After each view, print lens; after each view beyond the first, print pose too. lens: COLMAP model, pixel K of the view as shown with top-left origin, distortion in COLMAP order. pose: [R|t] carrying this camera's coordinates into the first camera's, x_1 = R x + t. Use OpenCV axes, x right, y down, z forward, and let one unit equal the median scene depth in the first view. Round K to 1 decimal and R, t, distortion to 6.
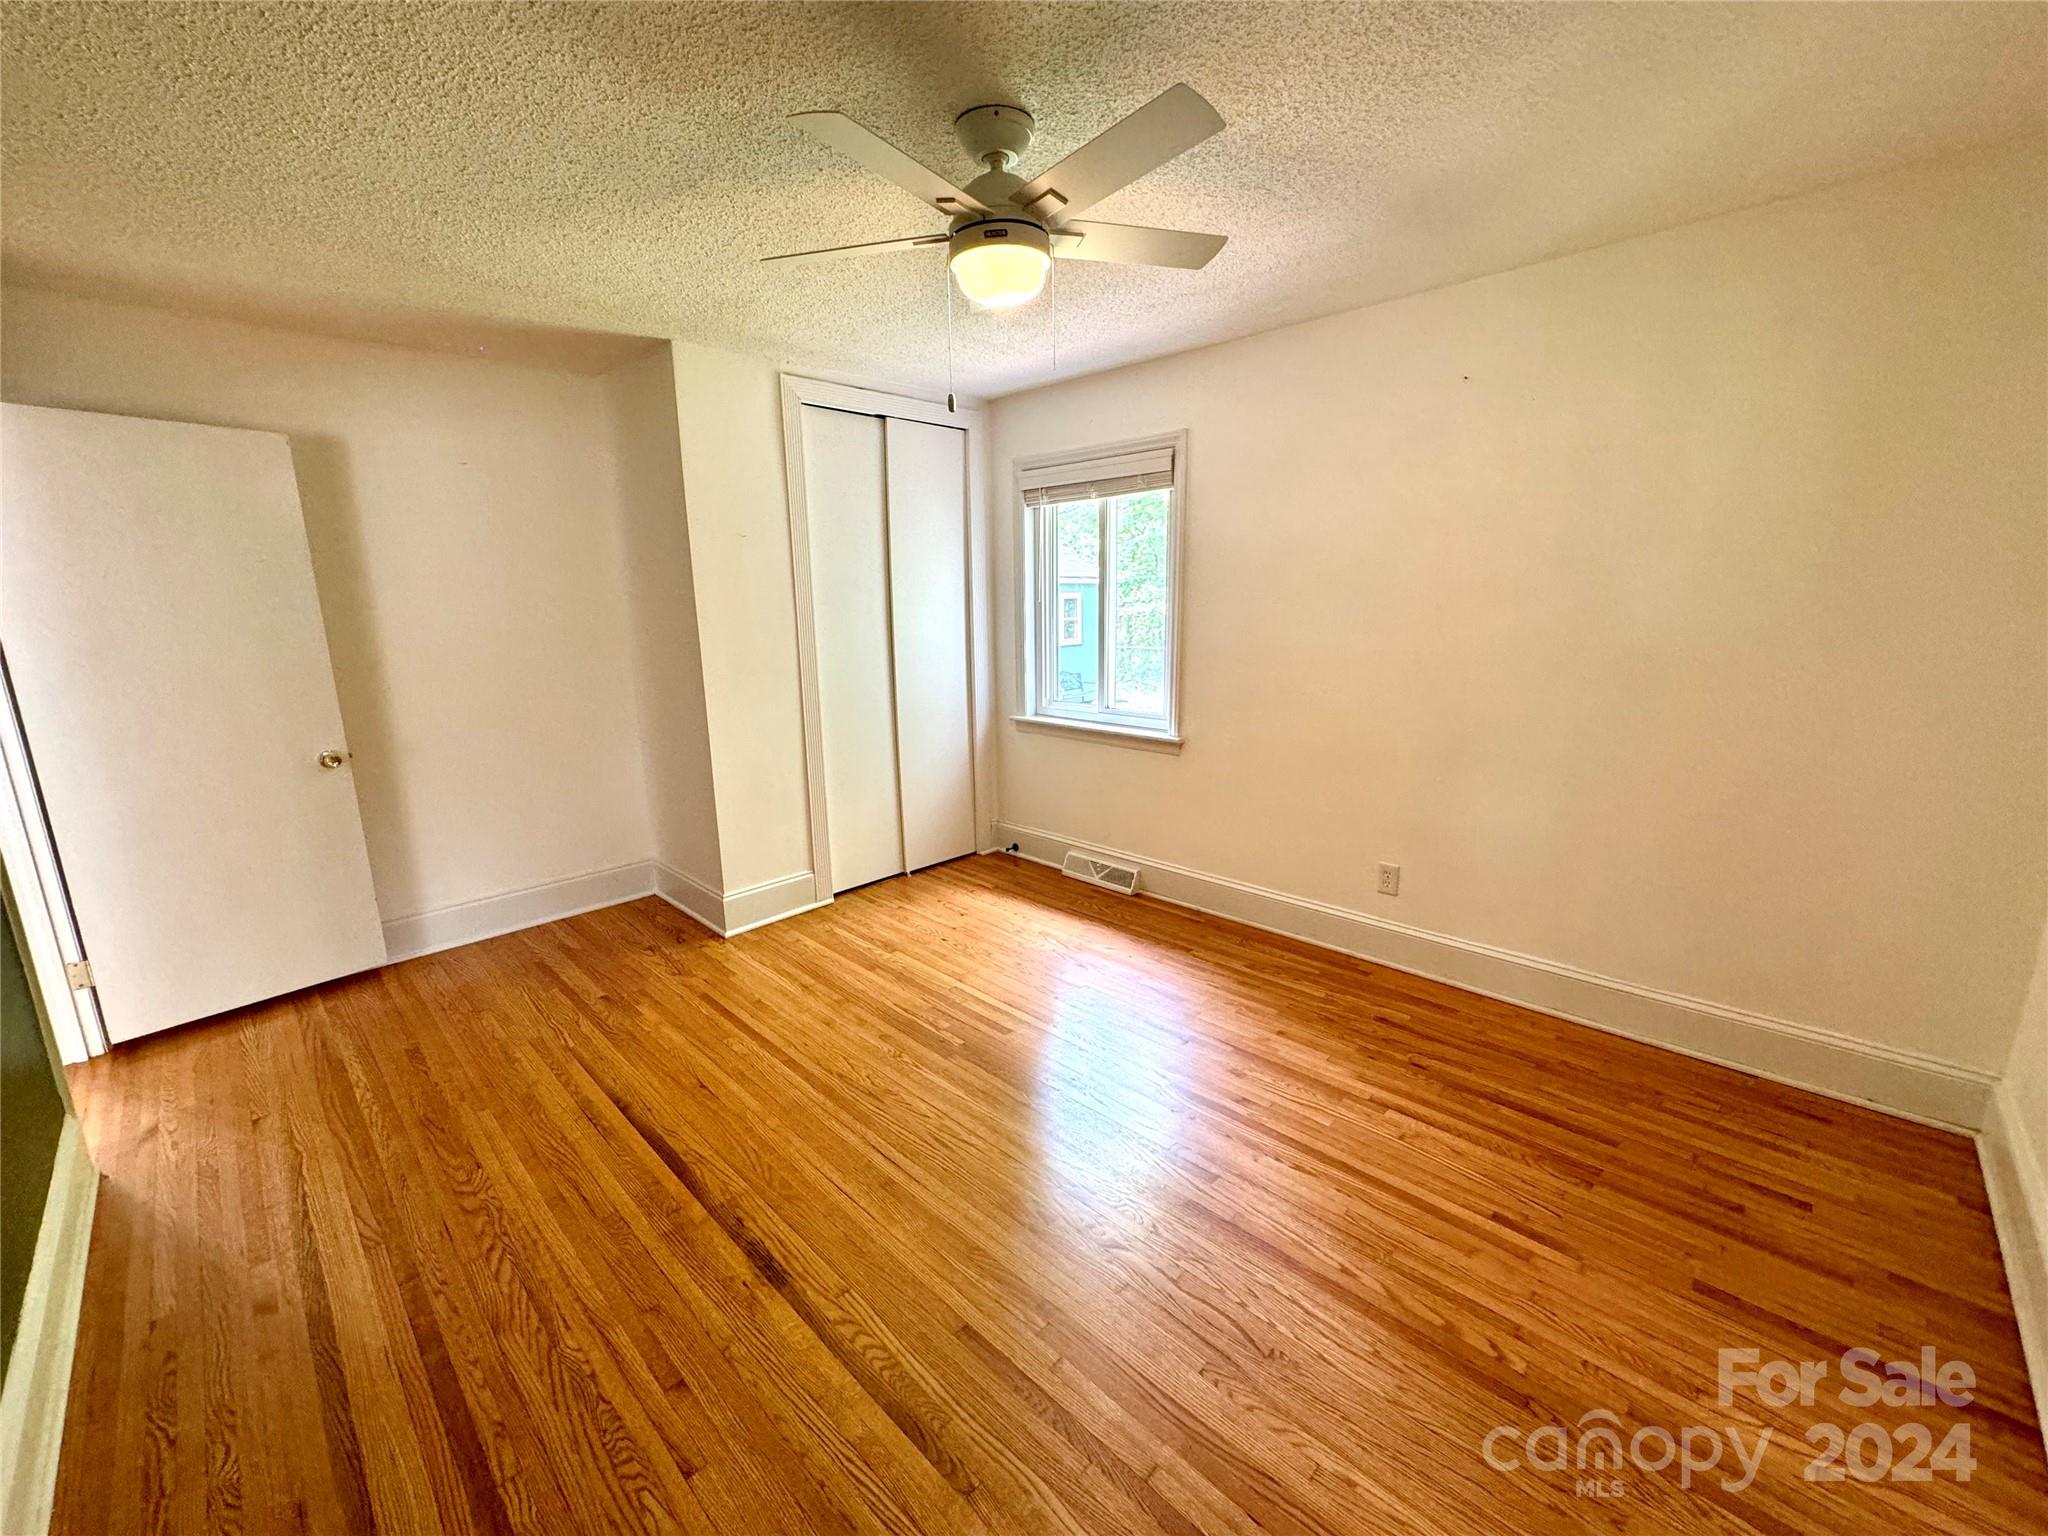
lens RADIAL K [[815.0, 0, 1019.0], [0, 815.0, 773.2], [0, 0, 1]] dist [-0.001847, 0.000033]
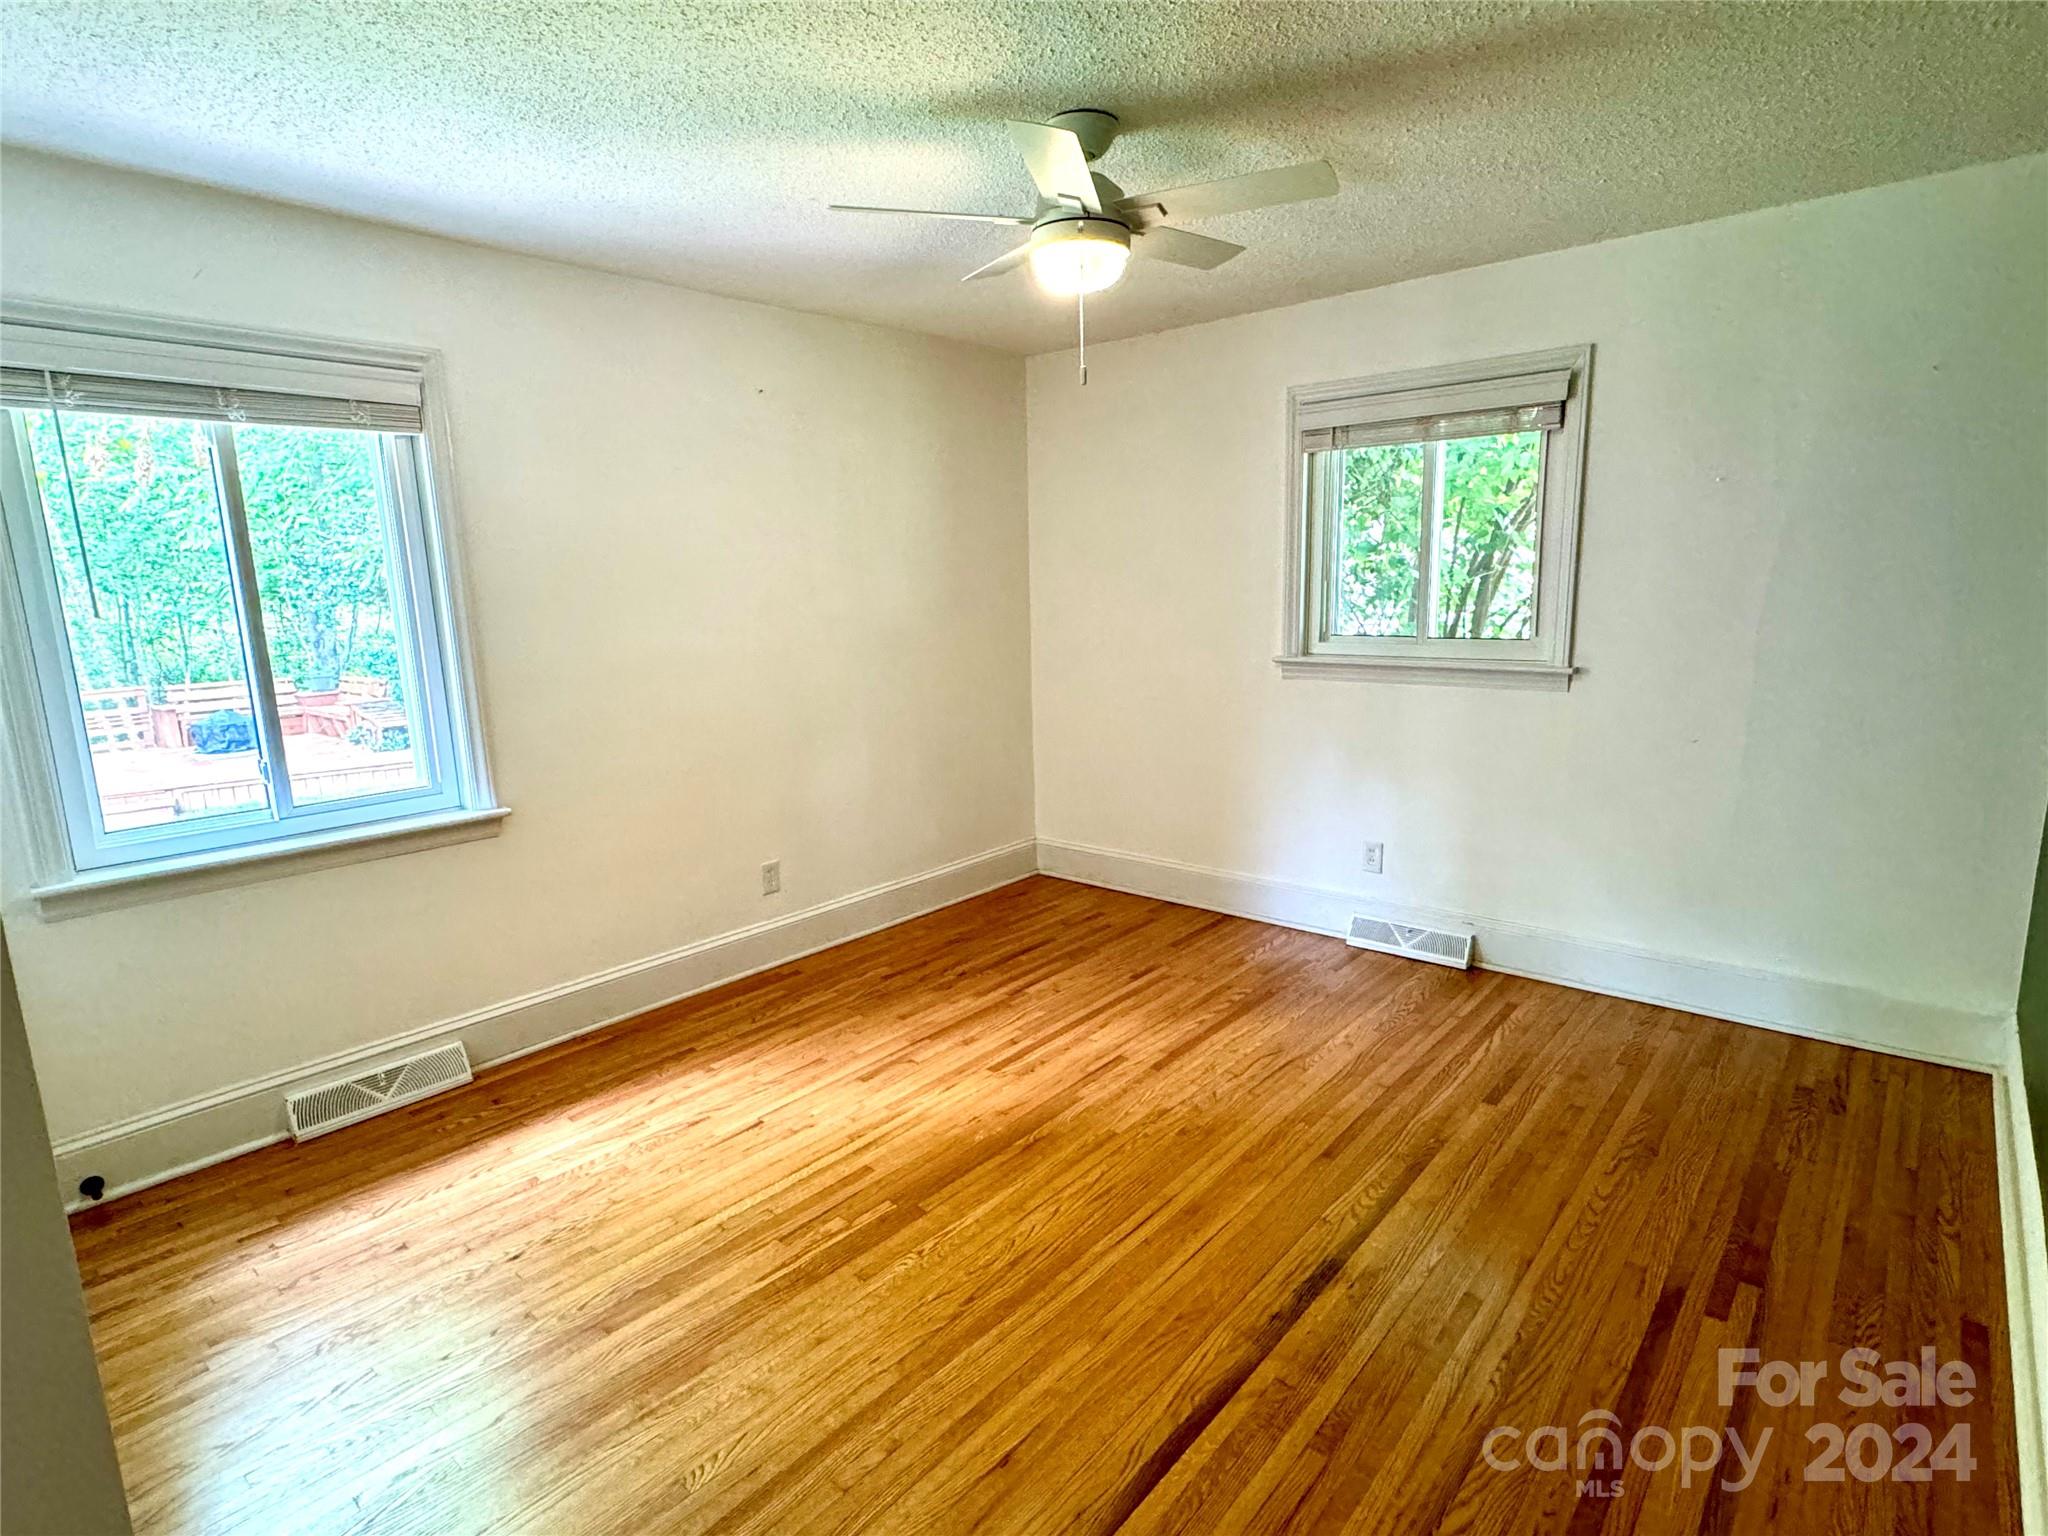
lens RADIAL K [[1060.1, 0, 1018.2], [0, 1060.1, 770.7], [0, 0, 1]] dist [-0.005641, -0.001115]
pose [[-0.066811, -0.161553, 0.984600, -0.899038], [0.240547, 0.955090, 0.173034, -0.159103], [-0.968335, 0.248403, -0.024949, 0.792341]]
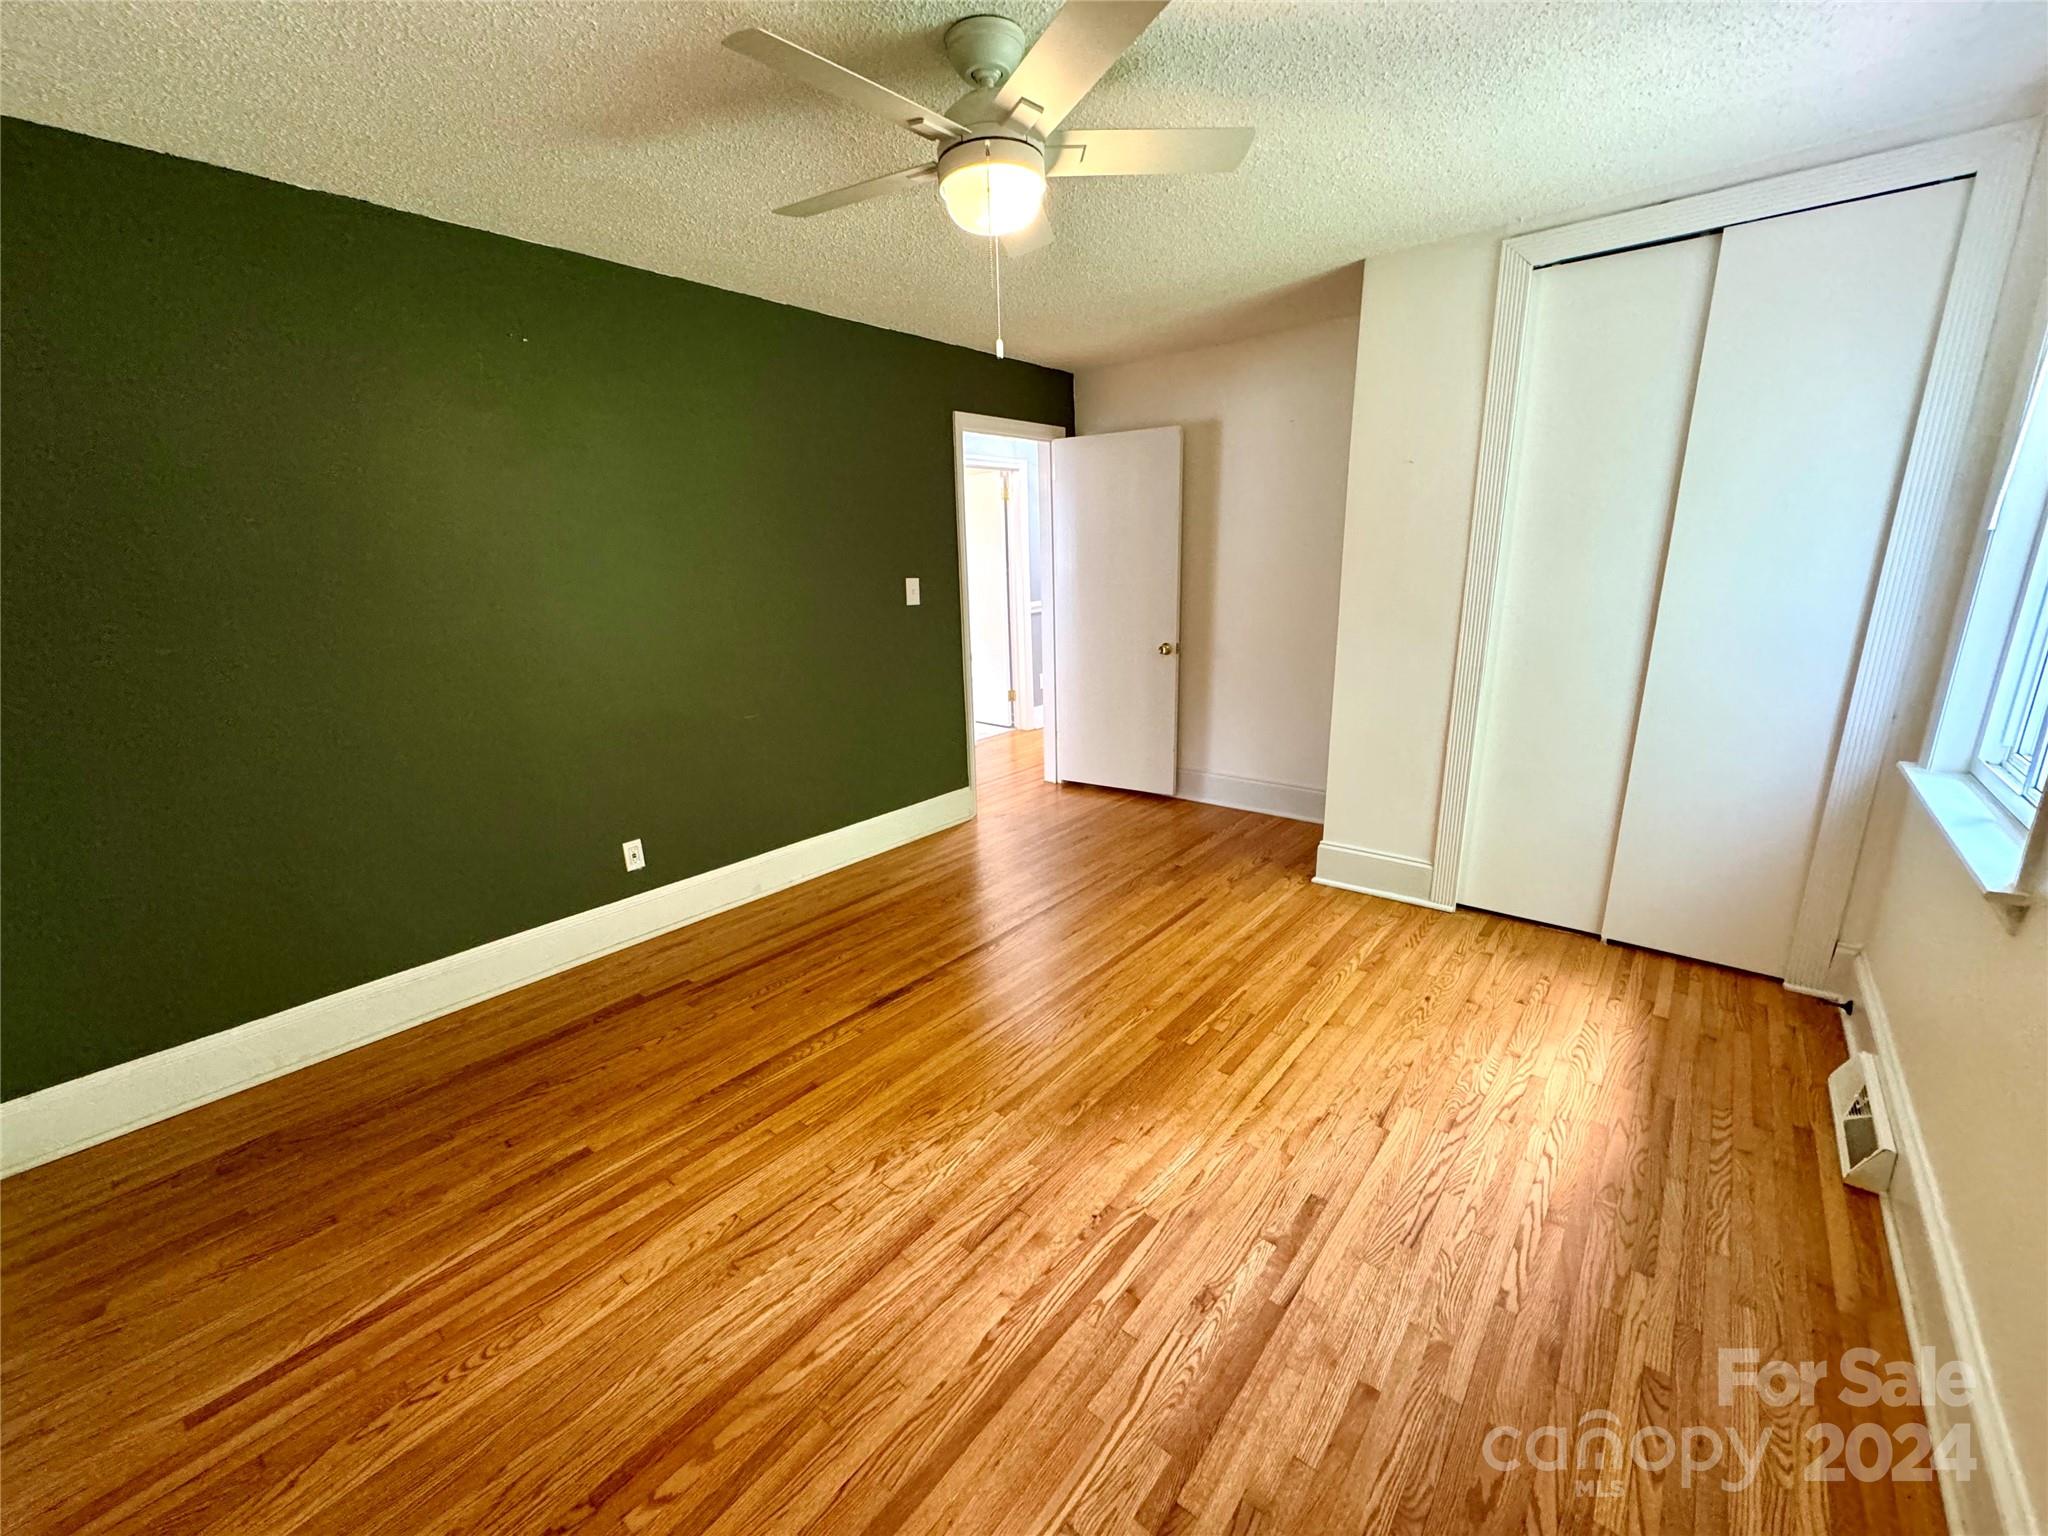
lens RADIAL K [[815.0, 0, 1022.4], [0, 815.0, 771.0], [0, 0, 1]] dist [-0.001847, 0.000033]
pose [[0.082933, 0.269425, -0.959444, 0.671094], [-0.187586, 0.949771, 0.250494, -0.138733], [0.978741, 0.159204, 0.129307, 0.634677]]
